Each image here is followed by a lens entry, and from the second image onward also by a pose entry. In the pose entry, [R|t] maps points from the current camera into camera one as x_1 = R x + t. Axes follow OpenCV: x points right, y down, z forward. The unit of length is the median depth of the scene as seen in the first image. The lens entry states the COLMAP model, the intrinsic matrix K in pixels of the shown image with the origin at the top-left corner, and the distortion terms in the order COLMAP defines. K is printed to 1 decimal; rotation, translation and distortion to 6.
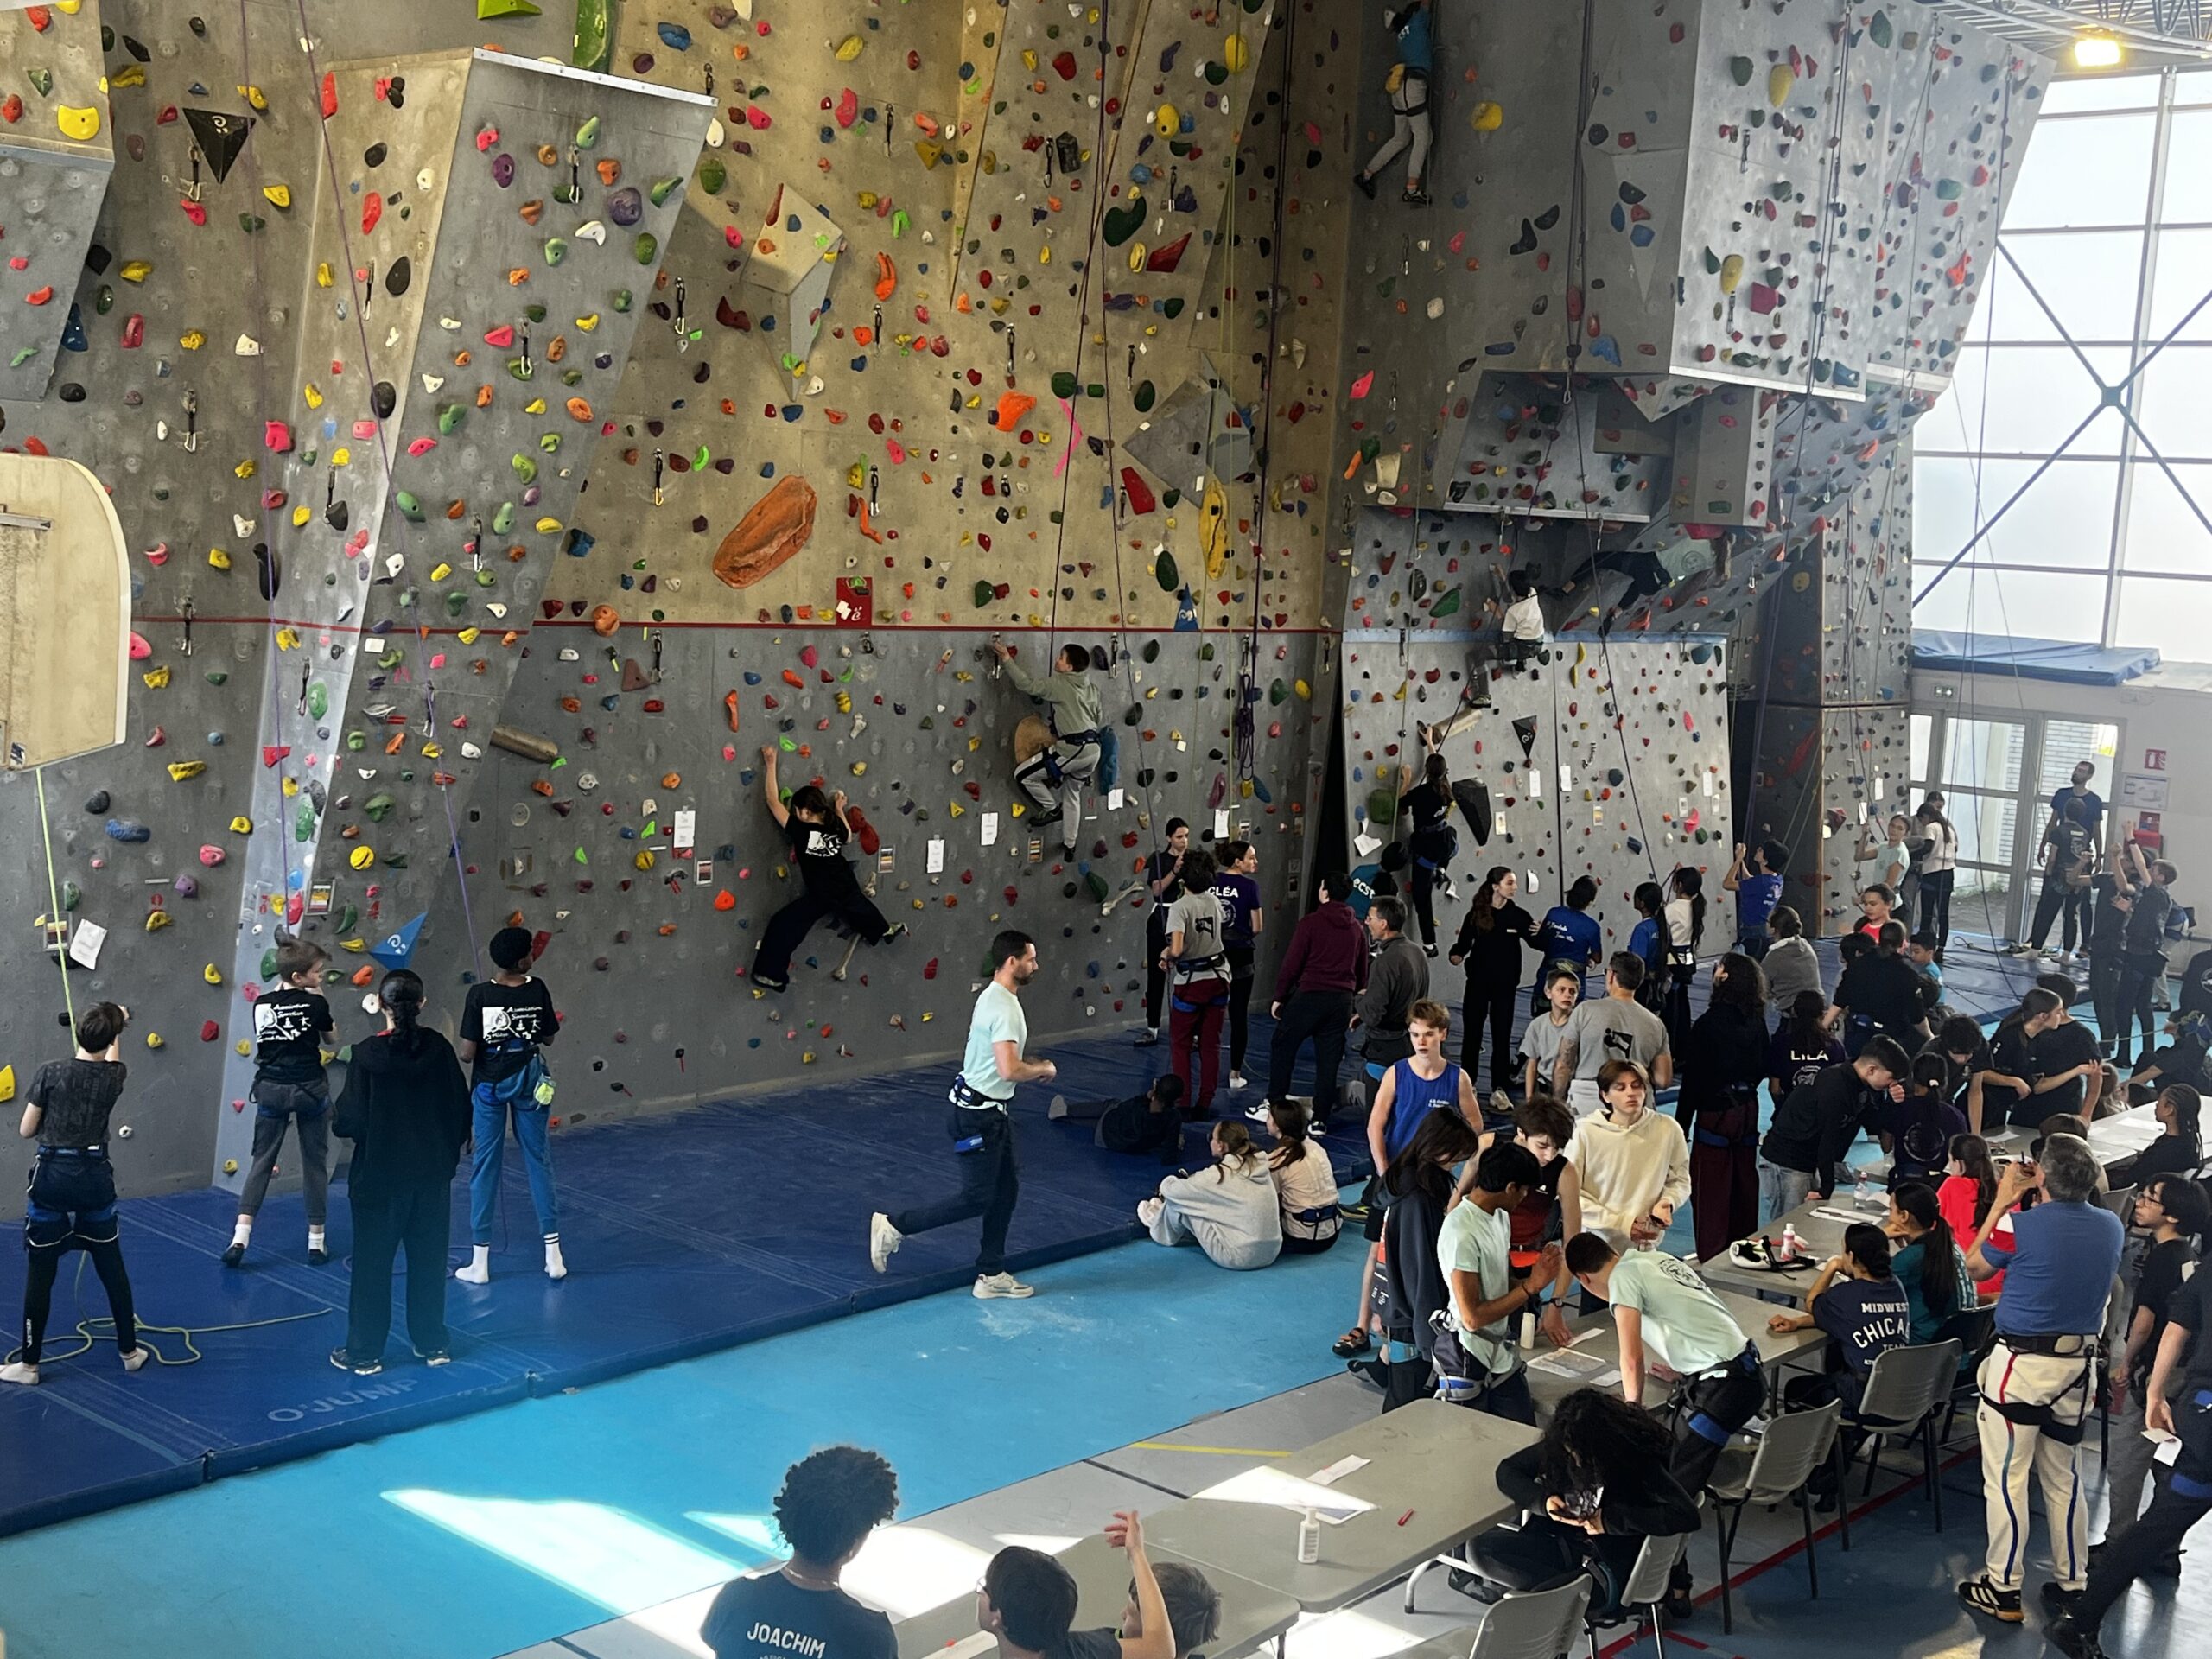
lens RADIAL K [[2606.6, 0, 1100.0], [0, 2606.6, 830.1], [0, 0, 1]] dist [0.068336, 0.000000]
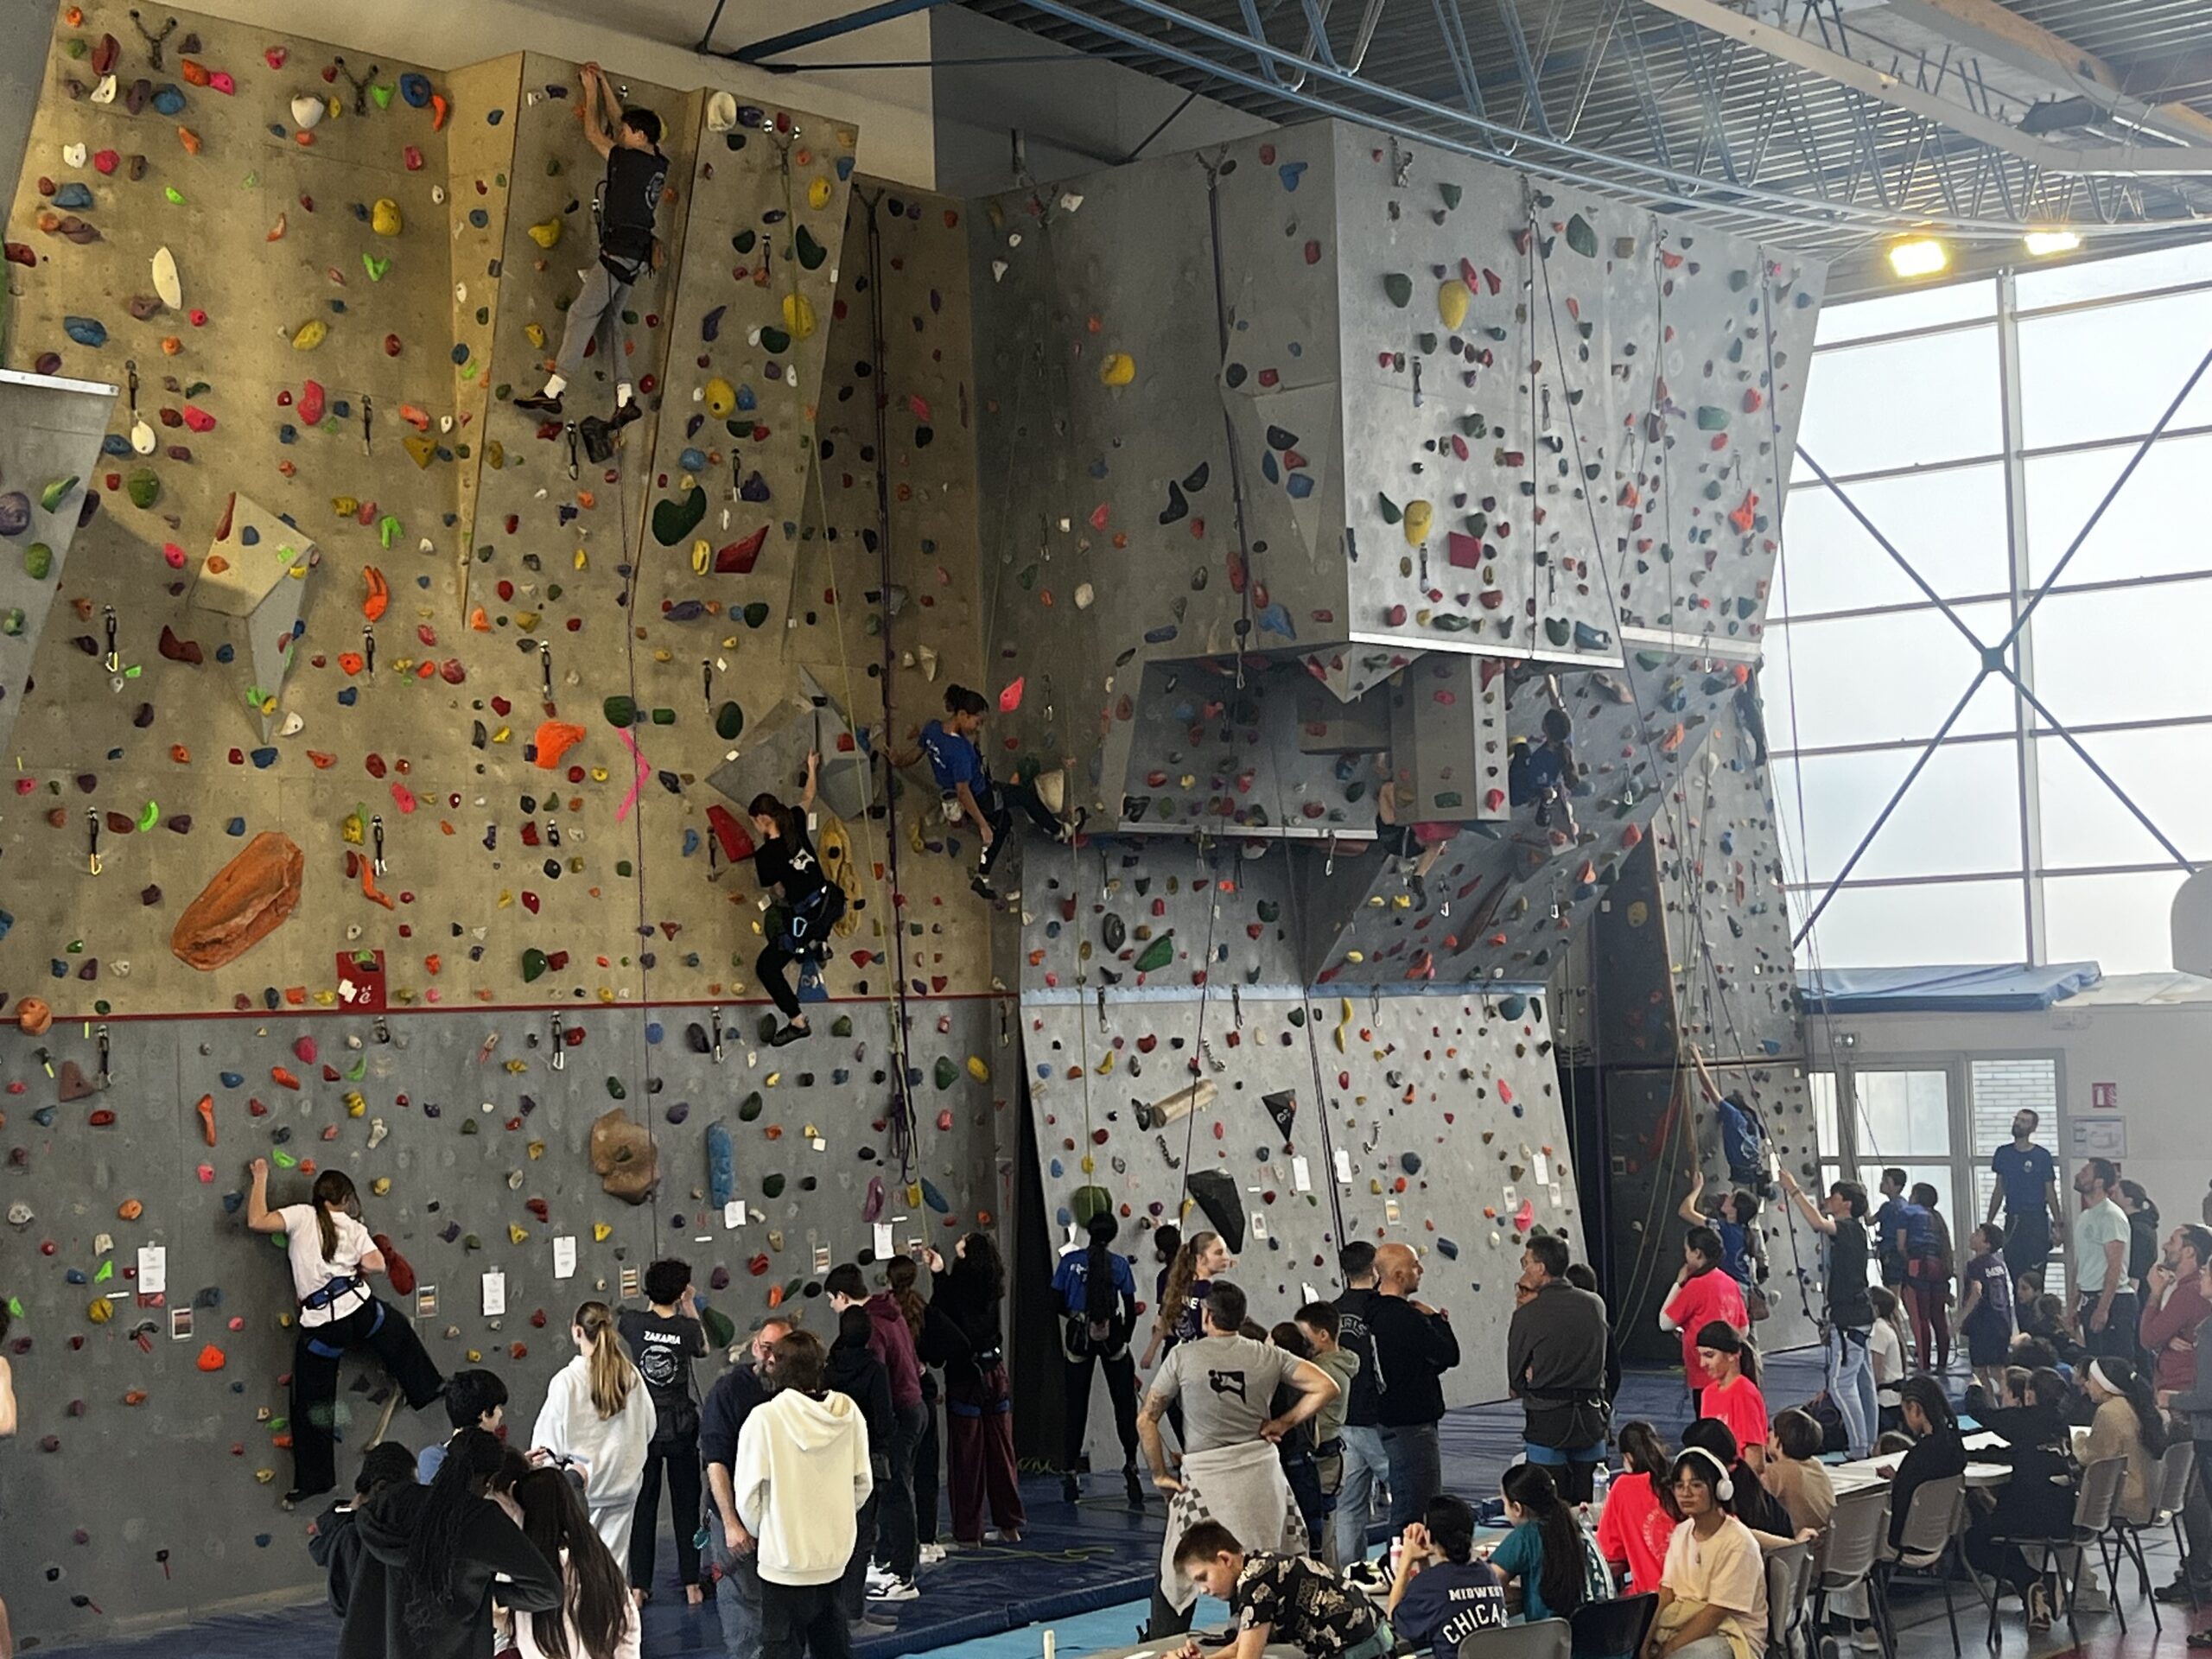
lens RADIAL K [[3582.2, 0, 1097.9], [0, 3582.2, 830.6], [0, 0, 1]] dist [0.120974, 0.000000]
pose [[0.995408, -0.087789, 0.038153, 0.091660], [0.093040, 0.981019, -0.170131, 0.075852], [-0.022493, 0.172900, 0.984683, -0.121028]]
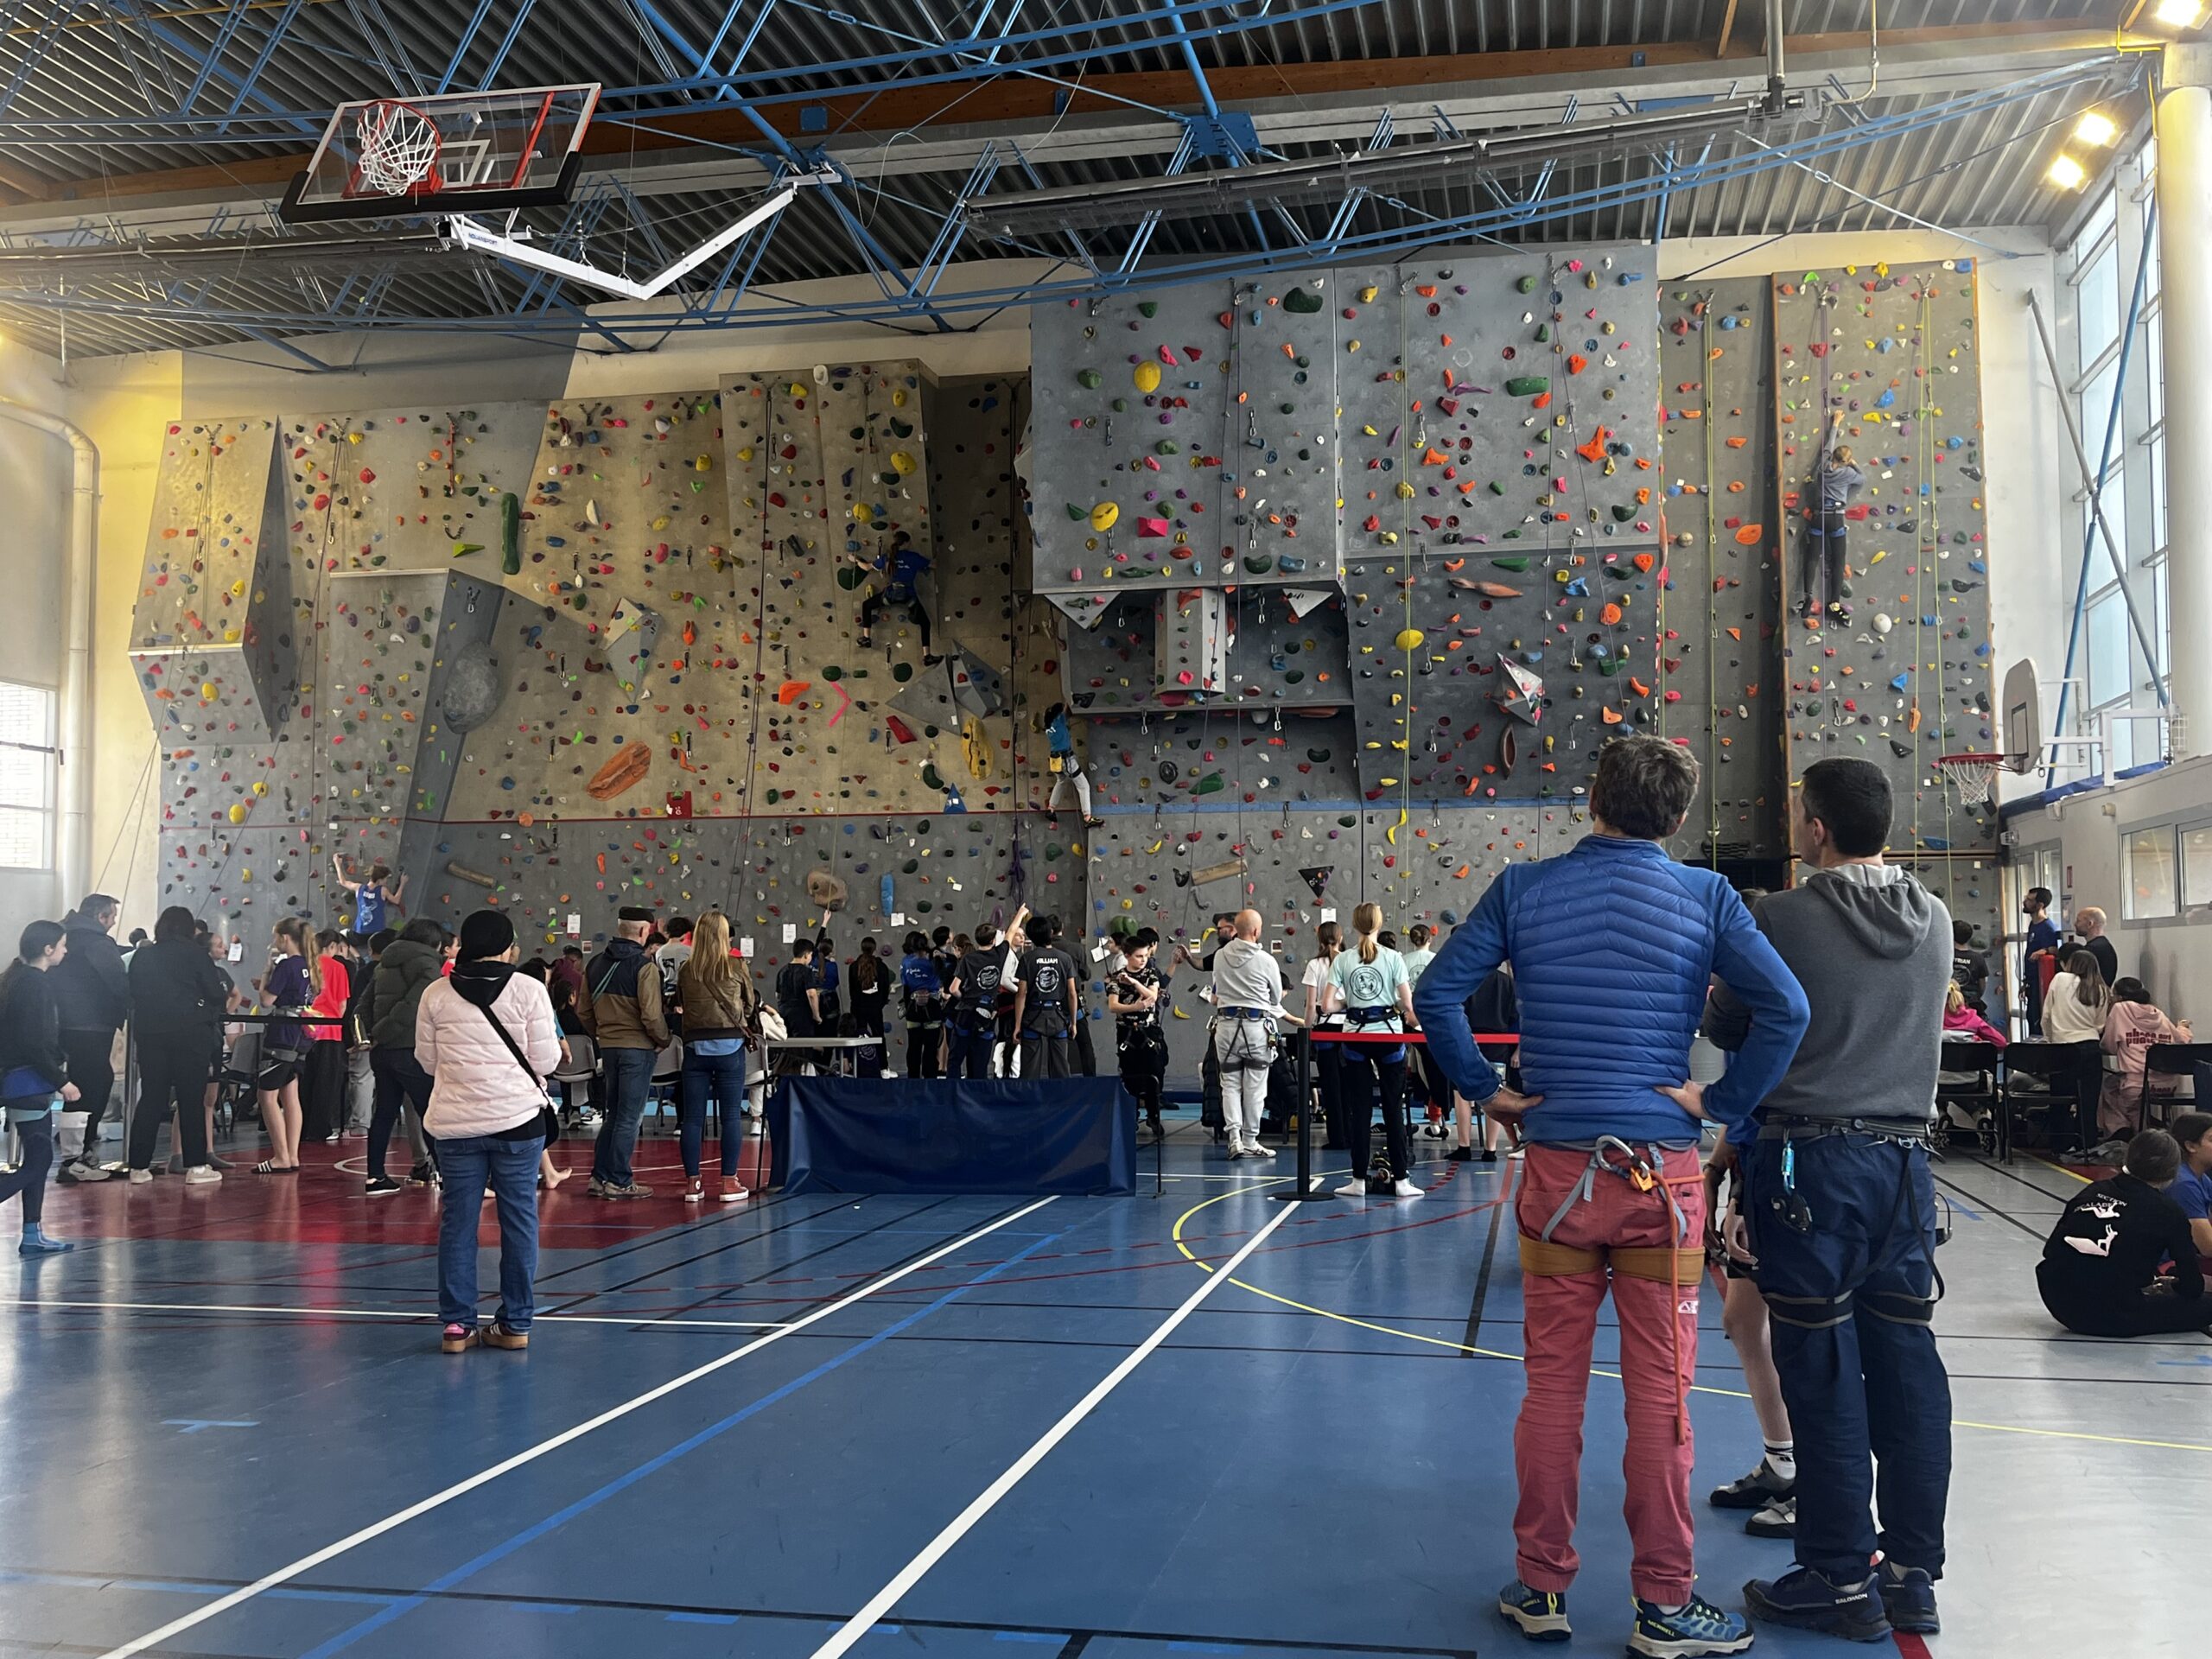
lens RADIAL K [[2089.7, 0, 1126.3], [0, 2089.7, 838.3], [0, 0, 1]] dist [0.033588, 0.000000]
pose [[0.498066, -0.108454, -0.860330, 1.268031], [-0.069648, 0.983939, -0.164358, 0.149634], [0.864337, 0.141782, 0.482513, 0.529859]]
